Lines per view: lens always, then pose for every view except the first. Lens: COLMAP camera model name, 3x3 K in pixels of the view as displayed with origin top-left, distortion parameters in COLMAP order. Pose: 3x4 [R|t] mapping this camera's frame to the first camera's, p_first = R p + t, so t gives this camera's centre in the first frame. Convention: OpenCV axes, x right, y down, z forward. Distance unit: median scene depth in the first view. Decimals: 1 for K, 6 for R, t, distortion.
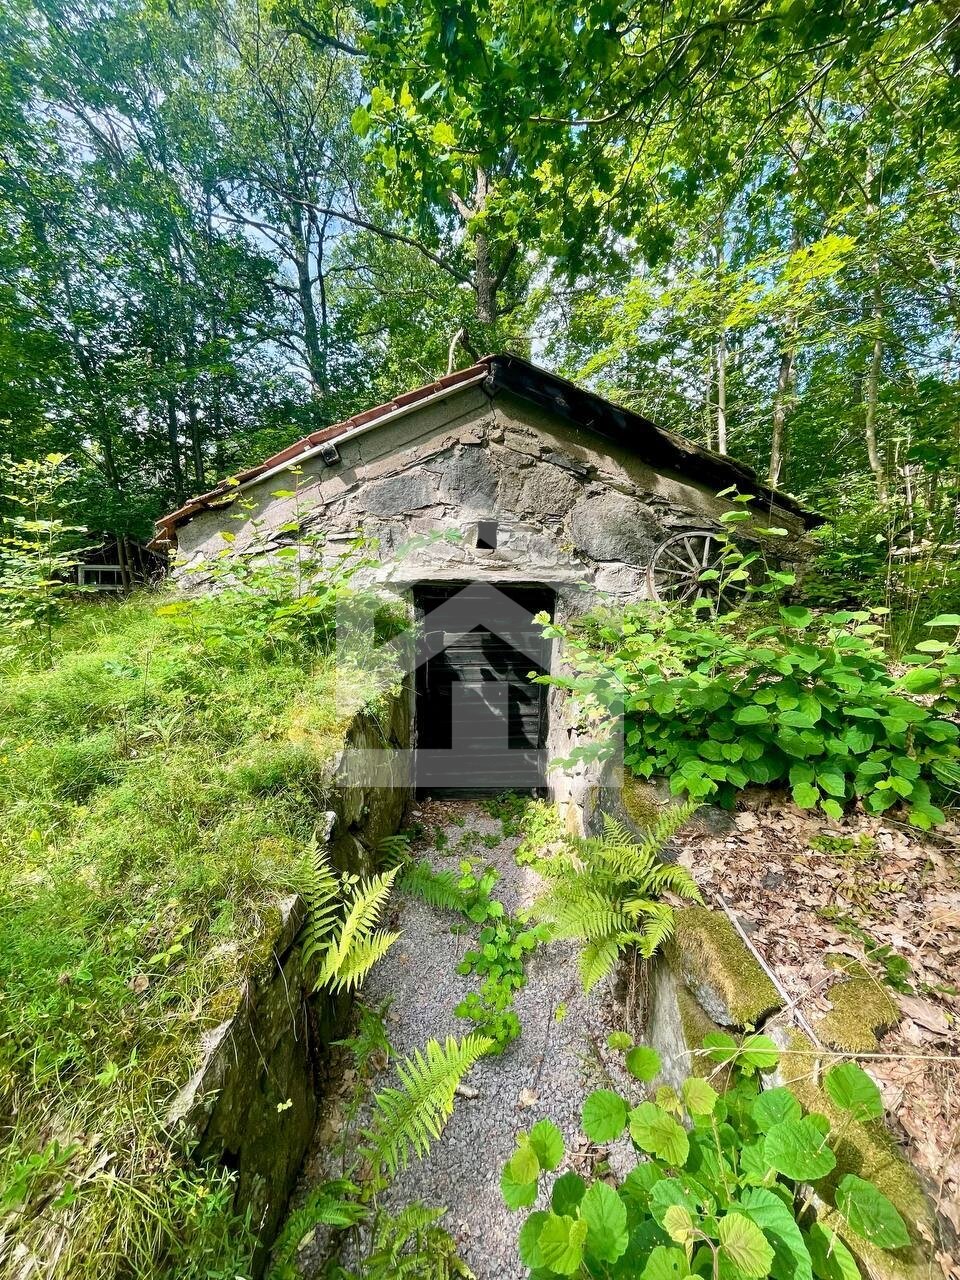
lens RADIAL K [[519.0, 0, 480.5], [0, 519.0, 636.0], [0, 0, 1]] dist [-0.002237, -0.000188]
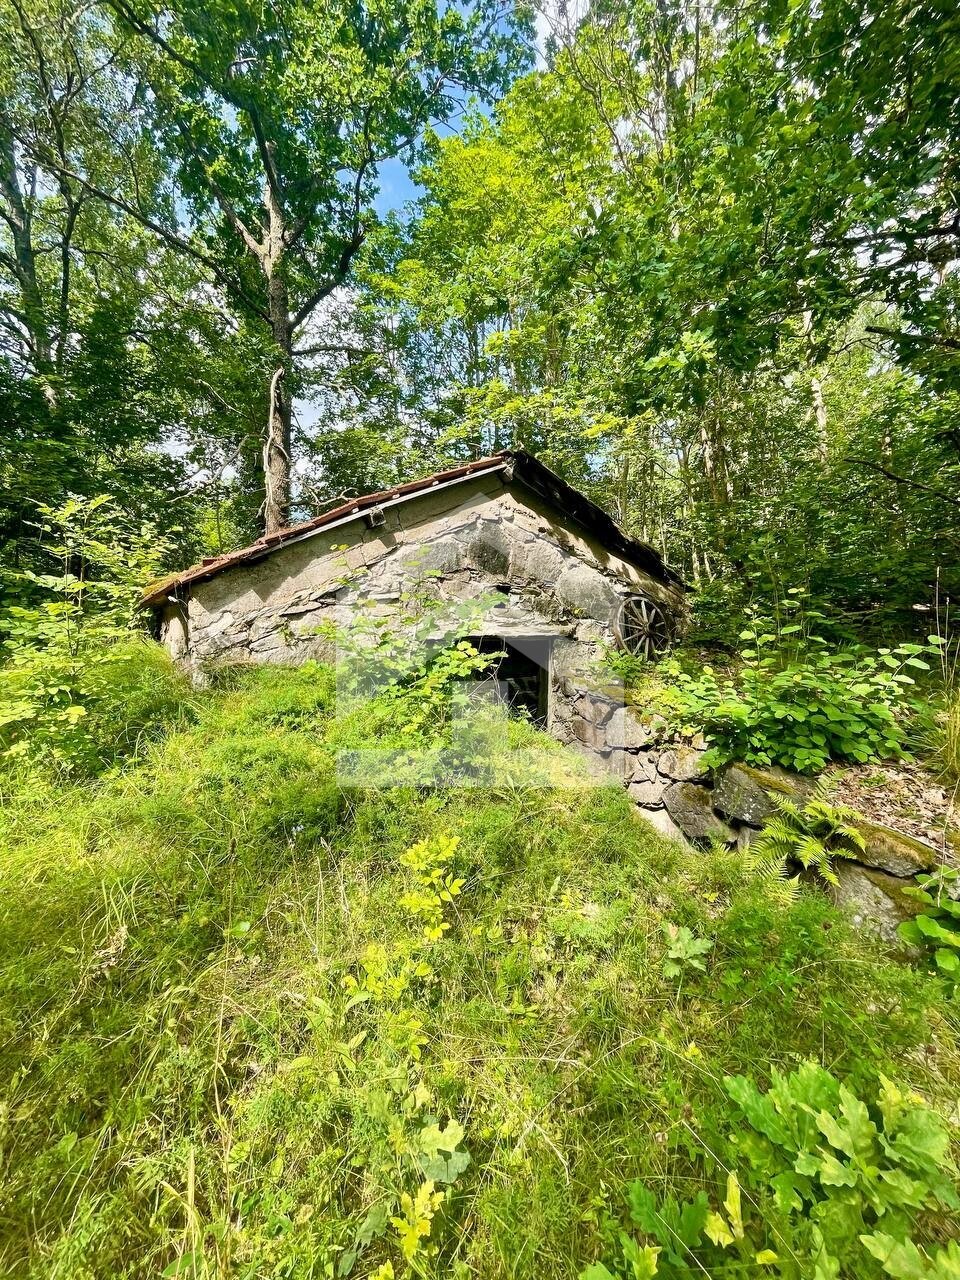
lens RADIAL K [[519.0, 0, 482.0], [0, 519.0, 642.4], [0, 0, 1]] dist [-0.002237, -0.000188]
pose [[0.858756, -0.034722, 0.511207, -0.642811], [0.063191, 0.997262, -0.038417, -0.049645], [-0.508474, 0.065294, 0.858598, 0.018605]]
